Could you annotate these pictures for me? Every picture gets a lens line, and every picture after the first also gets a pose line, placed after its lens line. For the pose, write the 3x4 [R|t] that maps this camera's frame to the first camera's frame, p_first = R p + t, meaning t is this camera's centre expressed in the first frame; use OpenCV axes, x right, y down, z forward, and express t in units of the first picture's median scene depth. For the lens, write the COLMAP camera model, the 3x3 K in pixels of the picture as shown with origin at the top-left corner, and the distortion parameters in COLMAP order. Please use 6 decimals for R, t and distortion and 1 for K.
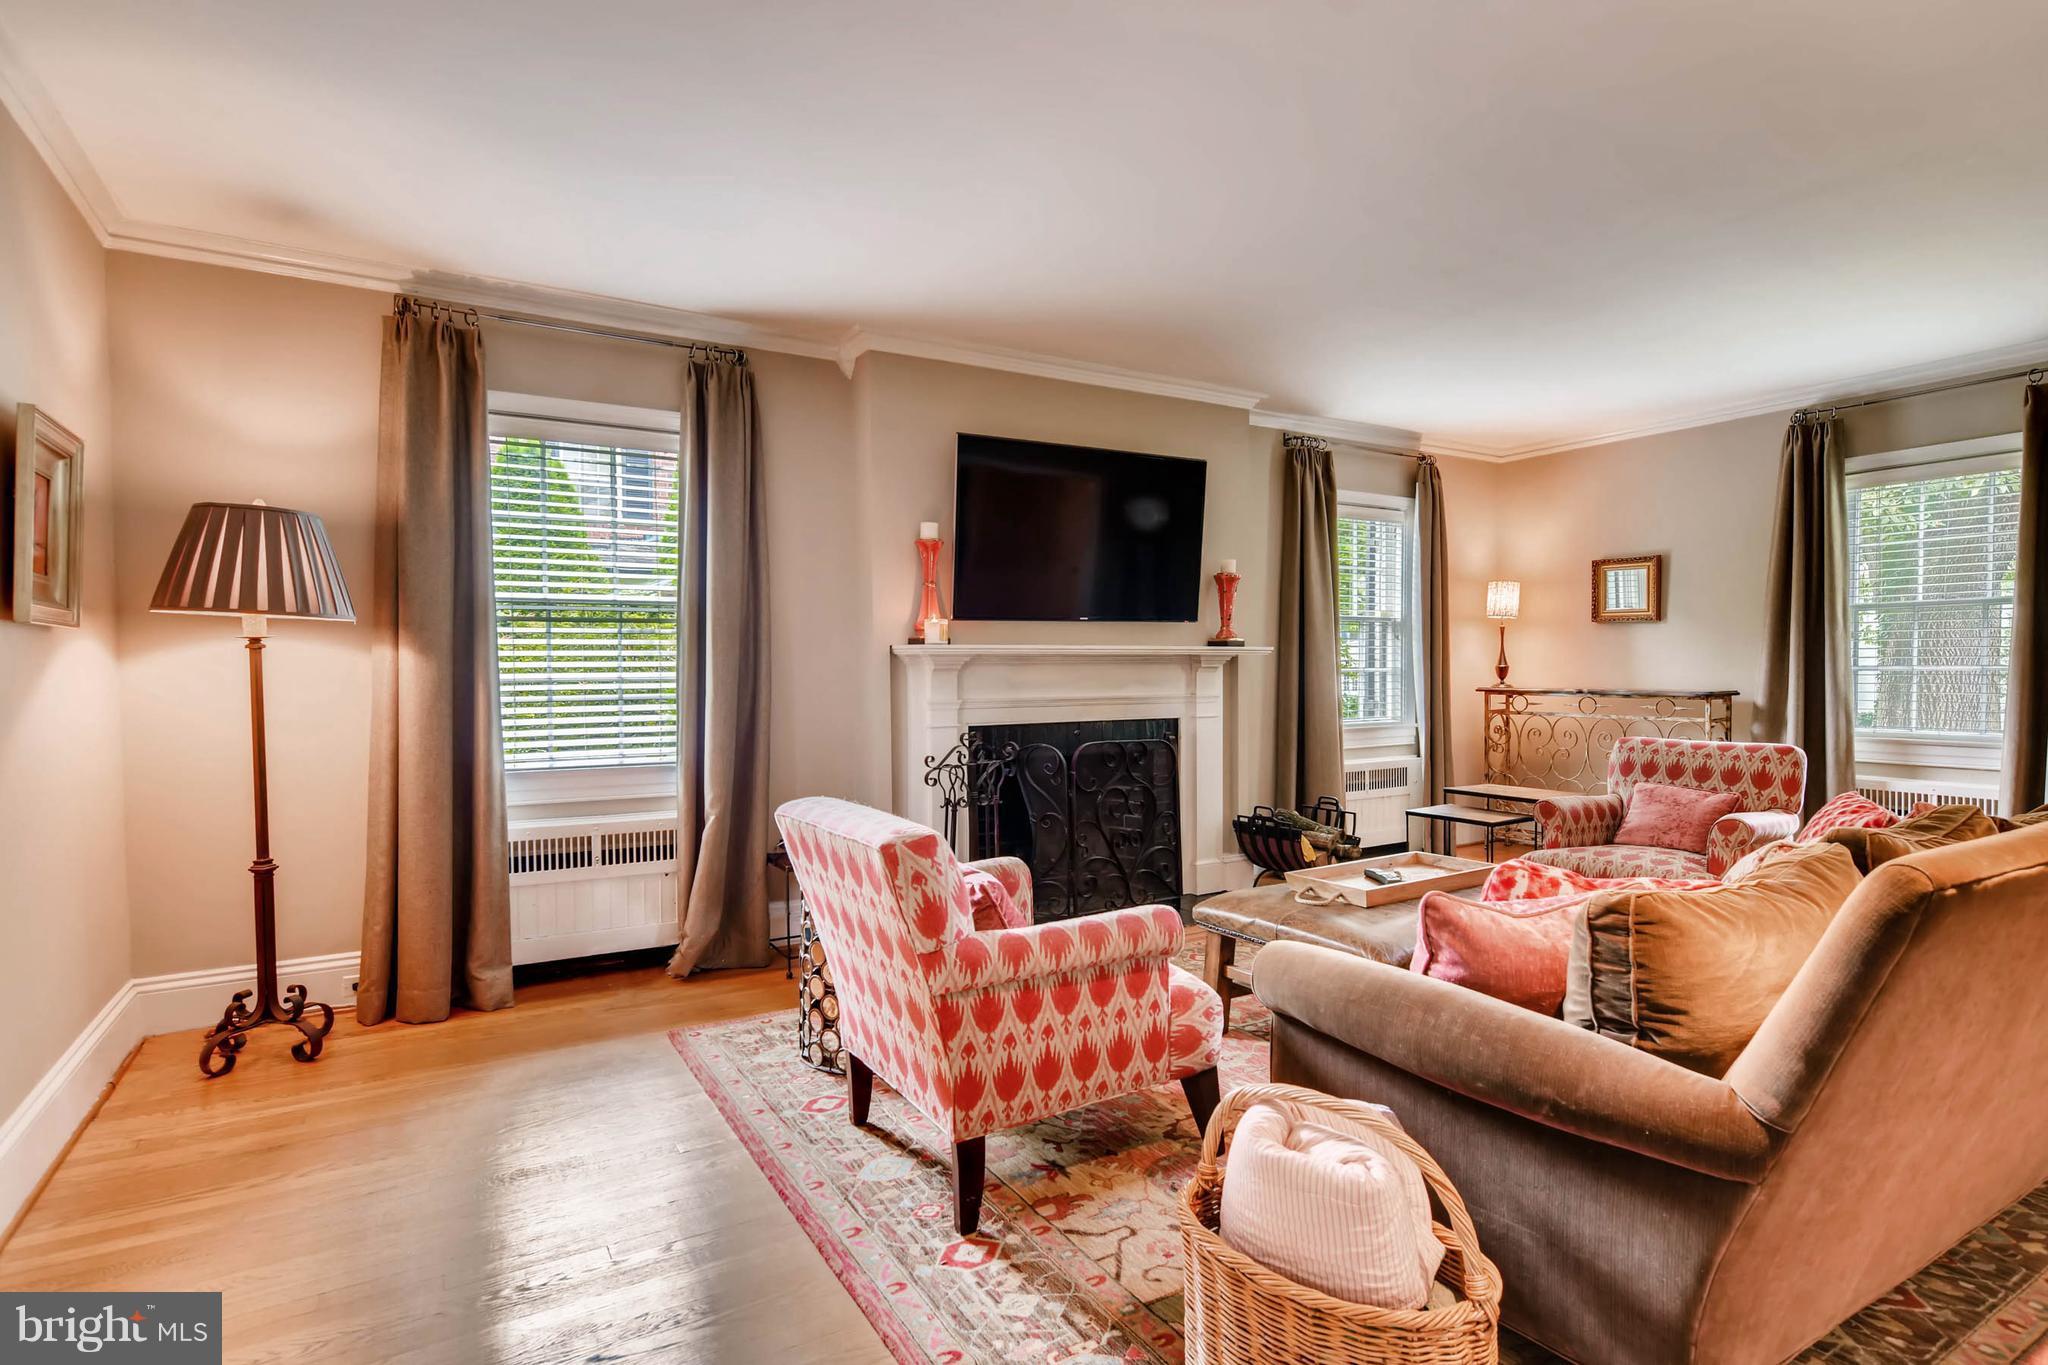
lens RADIAL K [[1037.1, 0, 1021.8], [0, 1037.1, 678.2], [0, 0, 1]] dist [-0.003273, -0.000301]
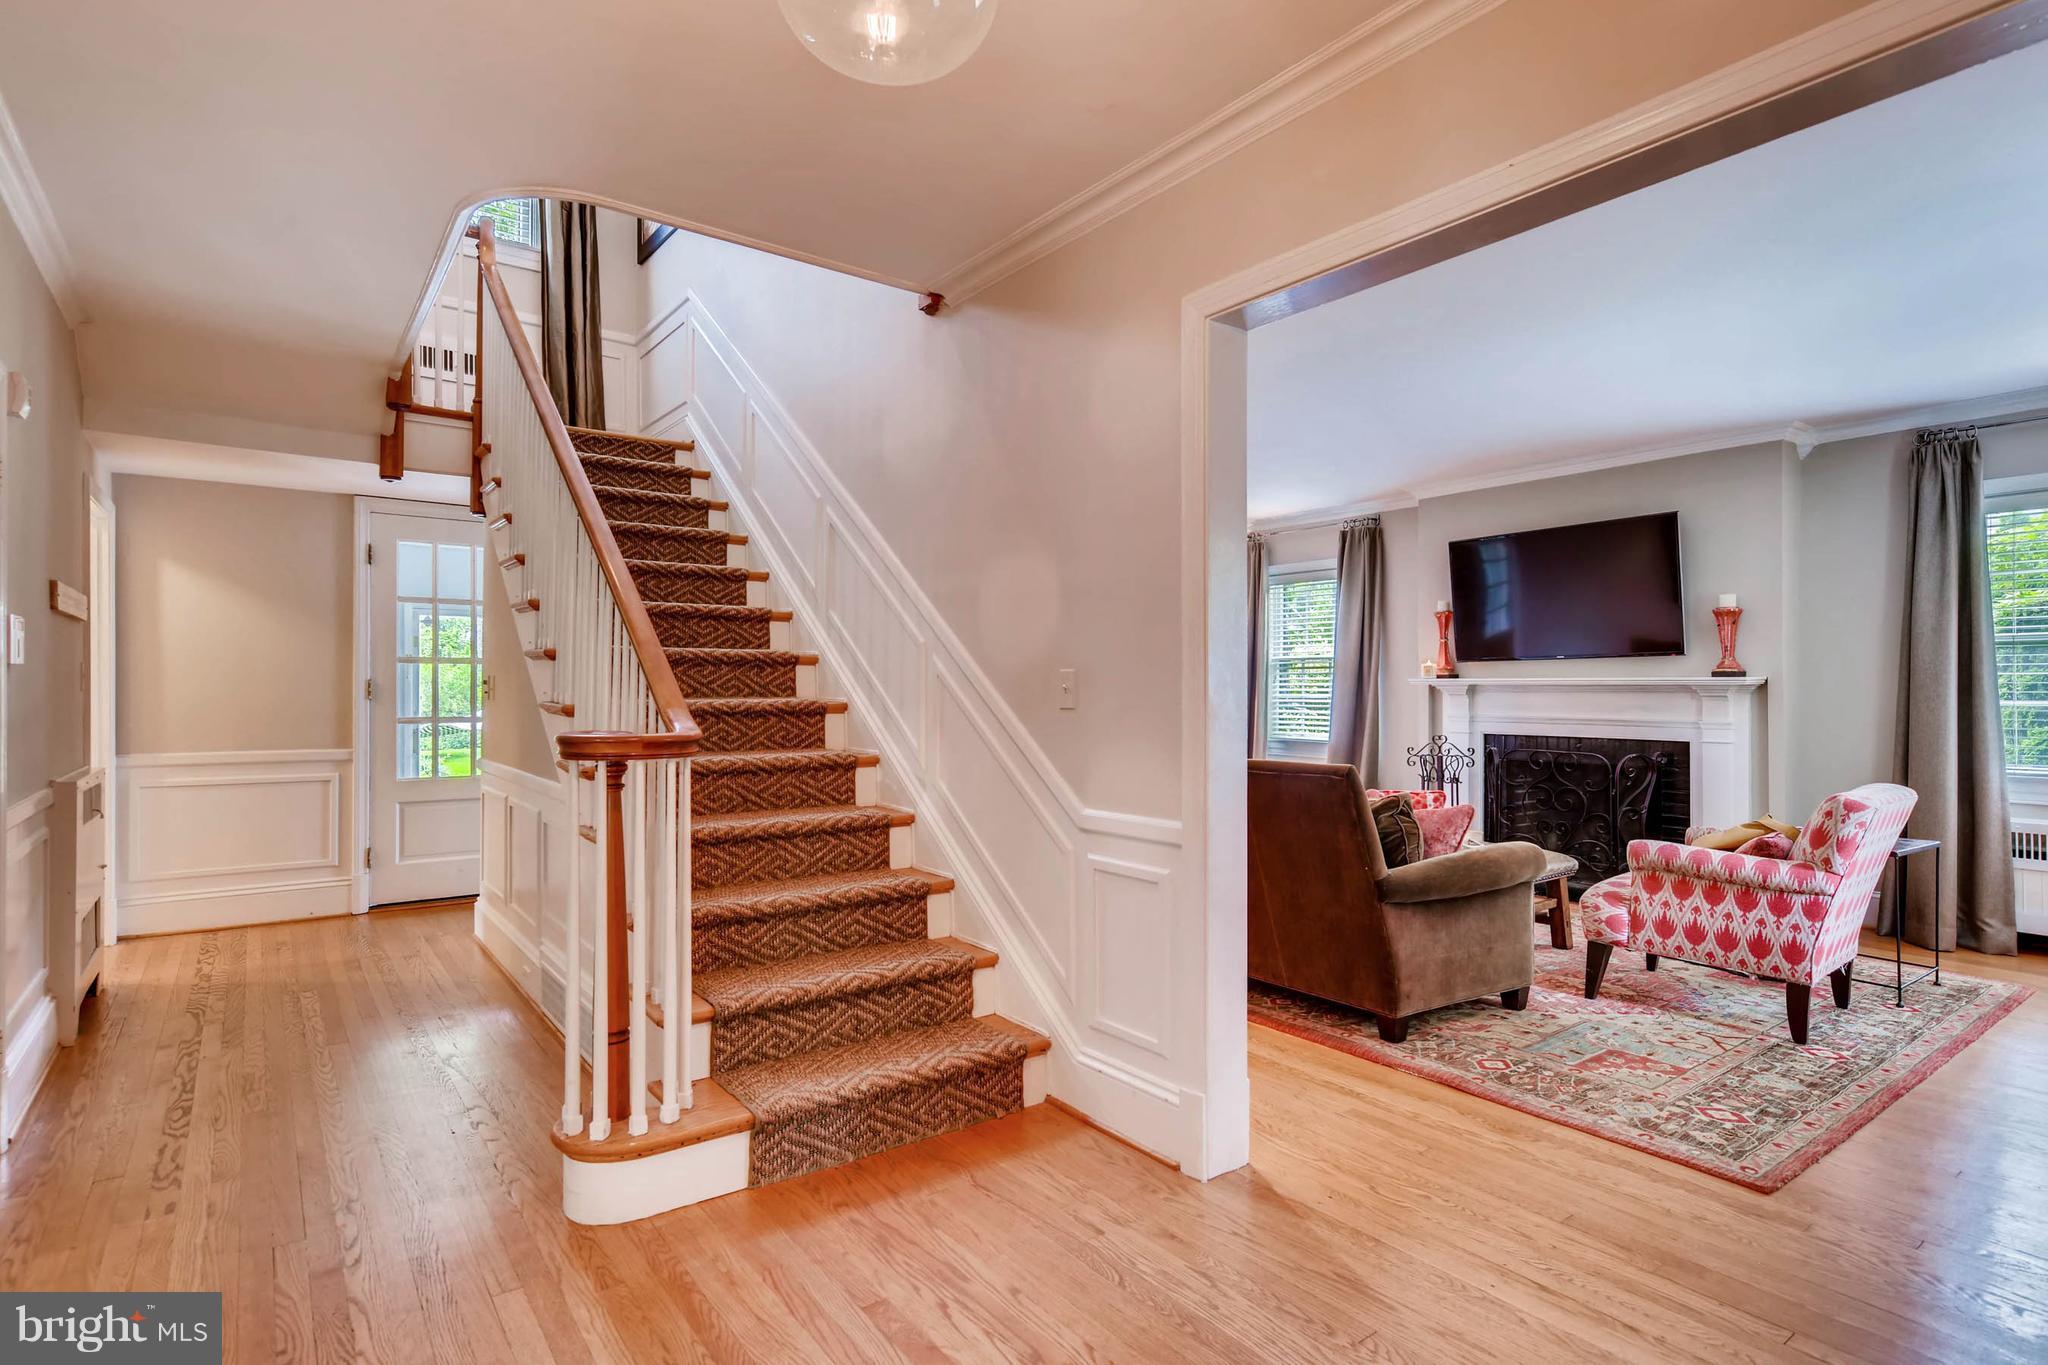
lens RADIAL K [[1037.1, 0, 1023.5], [0, 1037.1, 681.1], [0, 0, 1]] dist [-0.003273, -0.000301]
pose [[0.101073, 0.003236, -0.994874, 1.225558], [-0.002037, 0.999993, 0.003045, -0.029076], [0.994877, 0.001719, 0.101079, 0.187171]]
